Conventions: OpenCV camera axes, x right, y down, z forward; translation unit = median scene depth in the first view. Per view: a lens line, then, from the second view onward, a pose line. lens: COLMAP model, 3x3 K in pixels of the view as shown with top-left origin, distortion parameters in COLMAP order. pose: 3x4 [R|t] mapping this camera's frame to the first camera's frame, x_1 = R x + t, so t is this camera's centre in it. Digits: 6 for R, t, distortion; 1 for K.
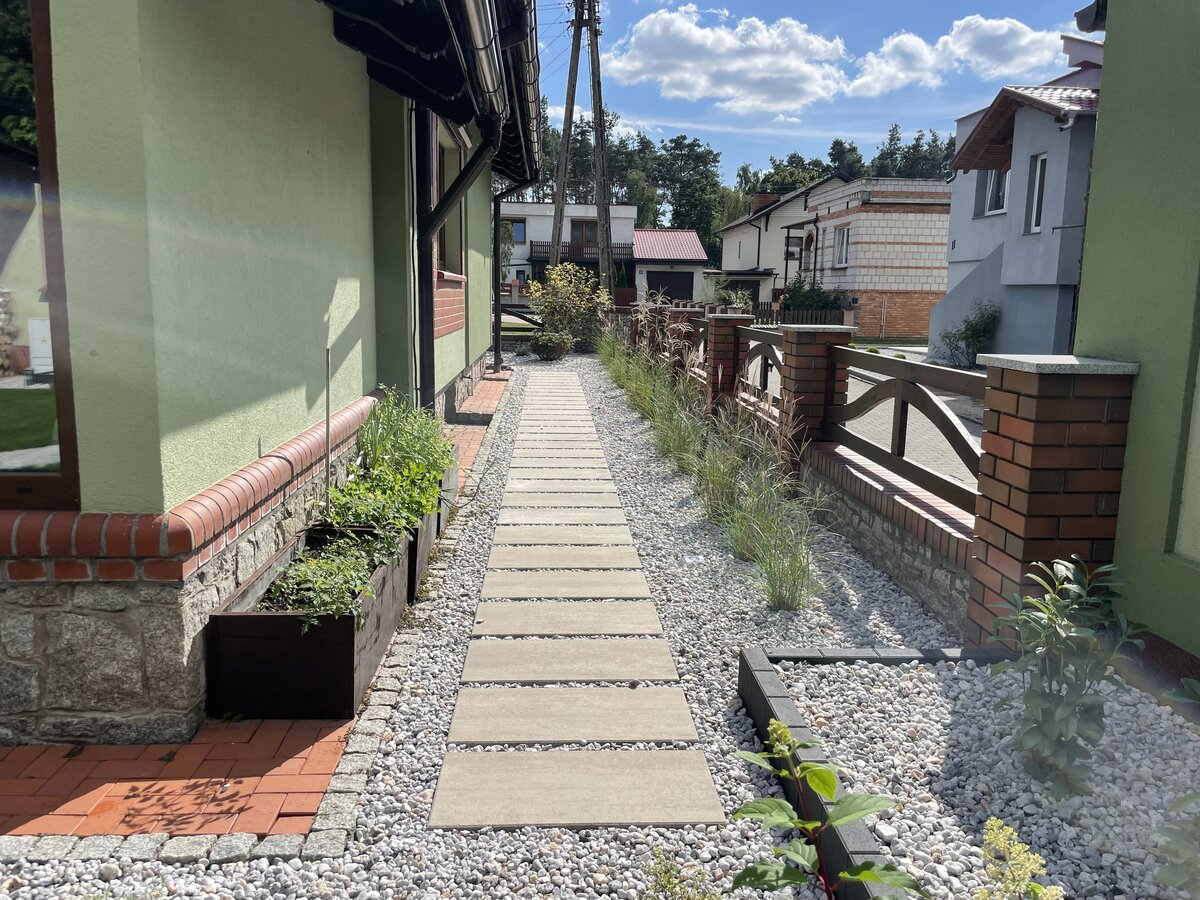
lens RADIAL K [[921.7, 0, 598.7], [0, 921.7, 449.2], [0, 0, 1]] dist [0.030758, -0.042305]
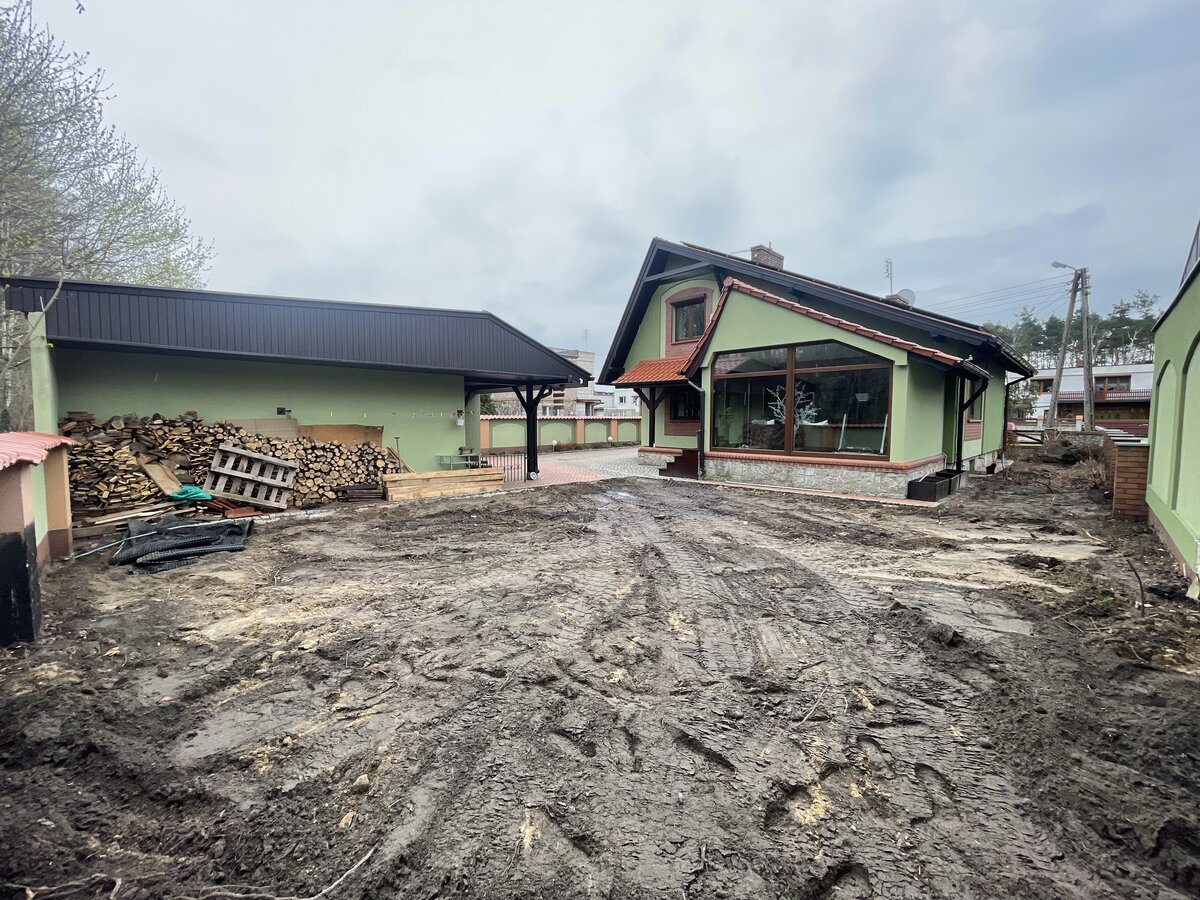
lens RADIAL K [[483.5, 0, 592.1], [0, 483.5, 453.2], [0, 0, 1]] dist [-0.001281, -0.000238]
pose [[0.656622, 0.034288, -0.753440, 0.095553], [-0.116337, 0.991615, -0.056261, 0.066586], [0.745193, 0.124595, 0.655105, -0.424028]]
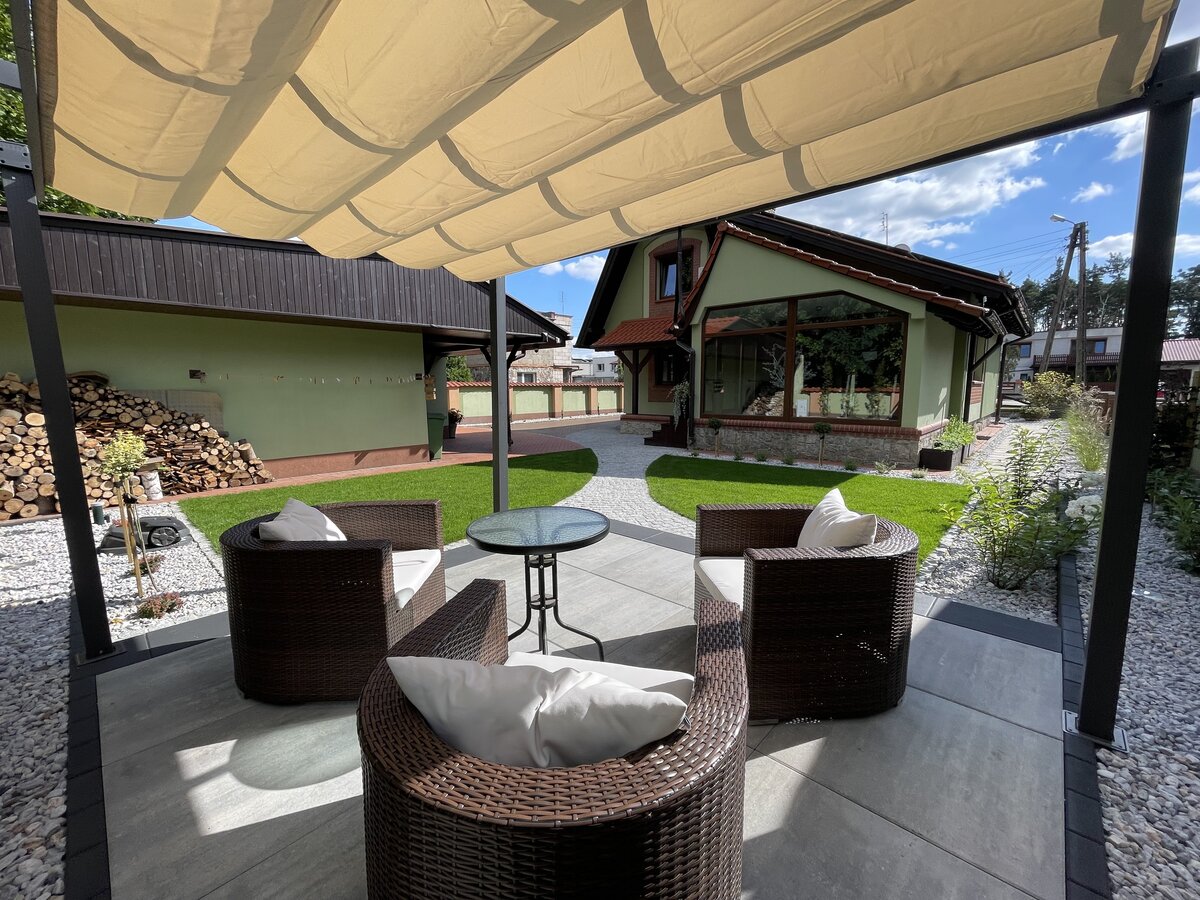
lens RADIAL K [[483.5, 0, 590.8], [0, 483.5, 455.3], [0, 0, 1]] dist [-0.001281, -0.000238]
pose [[0.687585, 0.076010, -0.722114, 0.049215], [-0.102645, 0.994694, 0.006965, 0.064200], [0.718812, 0.069332, 0.691738, -0.384486]]
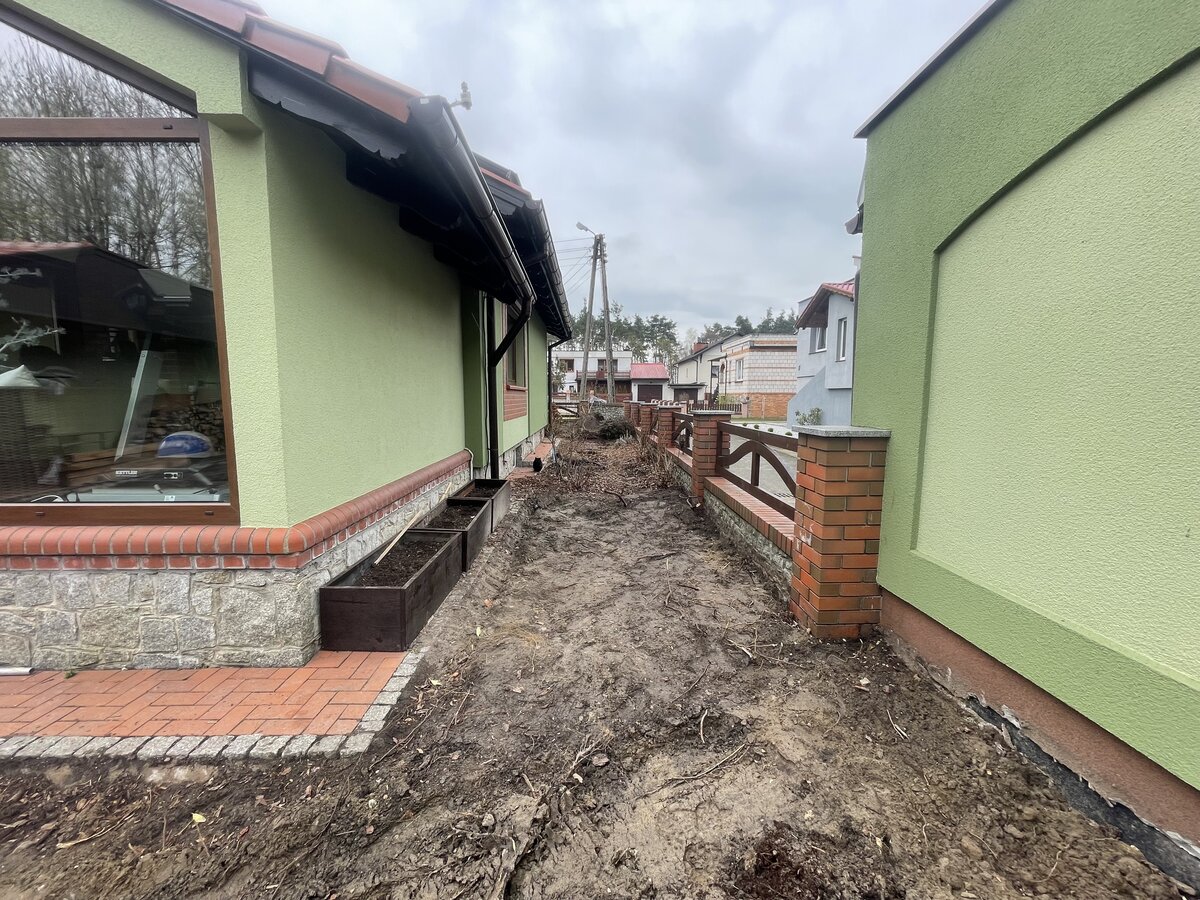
lens RADIAL K [[483.5, 0, 591.0], [0, 483.5, 454.7], [0, 0, 1]] dist [-0.001281, -0.000238]
pose [[0.998602, -0.010553, -0.051788, 0.017898], [0.007984, 0.998739, -0.049565, -0.002029], [0.052245, 0.049082, 0.997427, 0.023222]]
